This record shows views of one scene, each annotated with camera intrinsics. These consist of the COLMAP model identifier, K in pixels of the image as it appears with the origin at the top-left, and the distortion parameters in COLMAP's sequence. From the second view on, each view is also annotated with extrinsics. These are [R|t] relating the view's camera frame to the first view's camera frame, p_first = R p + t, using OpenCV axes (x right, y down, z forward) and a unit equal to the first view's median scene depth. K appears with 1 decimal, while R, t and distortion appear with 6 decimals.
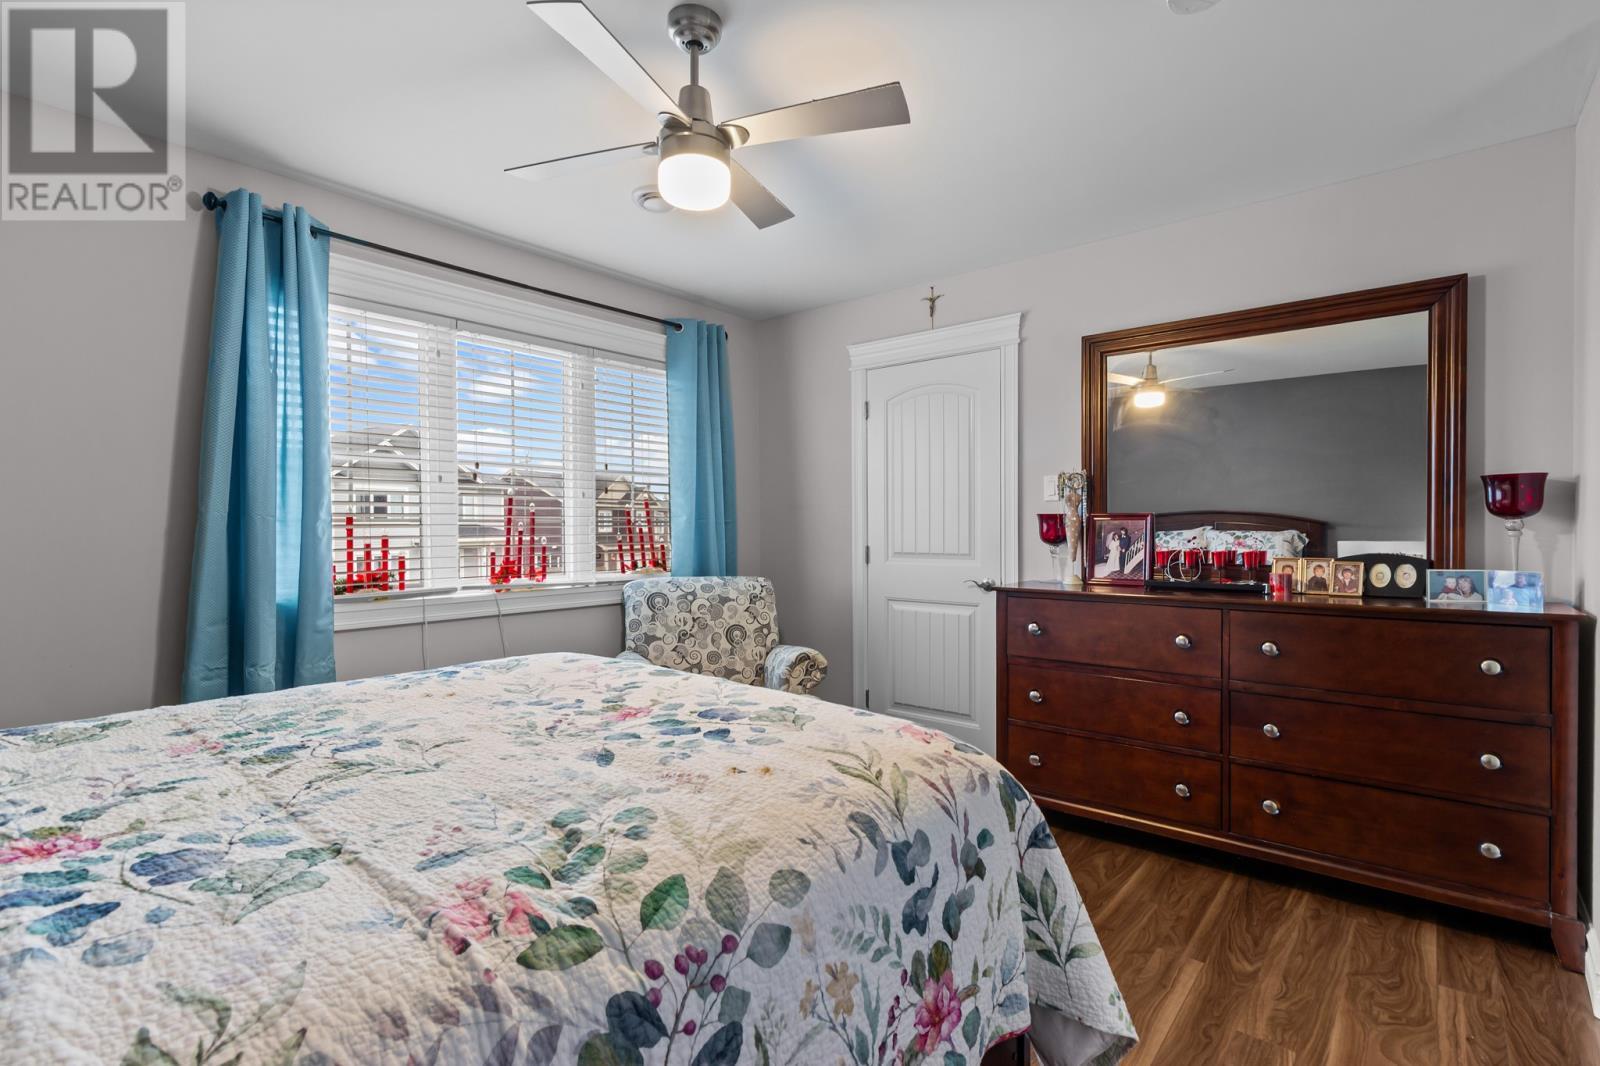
lens RADIAL K [[746.4, 0, 804.8], [0, 746.4, 530.6], [0, 0, 1]] dist [0.000441, -0.000023]
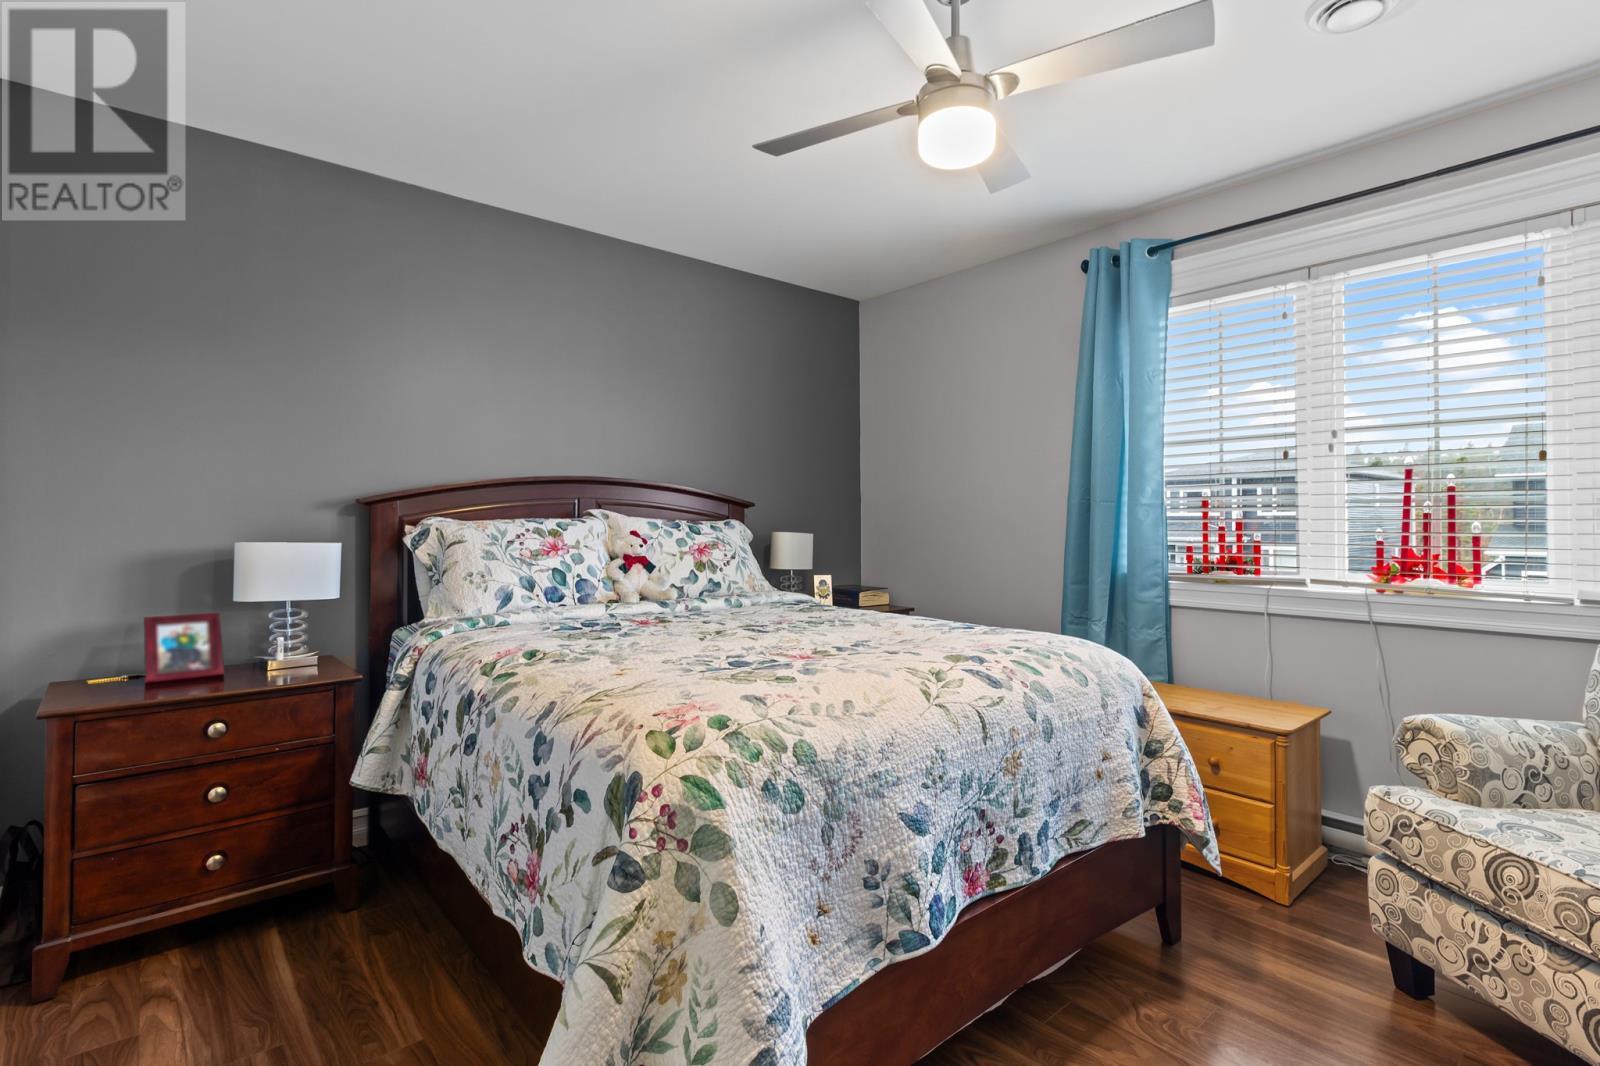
lens RADIAL K [[746.4, 0, 804.8], [0, 746.4, 530.6], [0, 0, 1]] dist [0.000441, -0.000023]
pose [[-0.148700, 0.020481, -0.988670, 0.471440], [0.002174, 0.999790, 0.020384, 0.001120], [0.988880, 0.000882, -0.148713, 0.552205]]
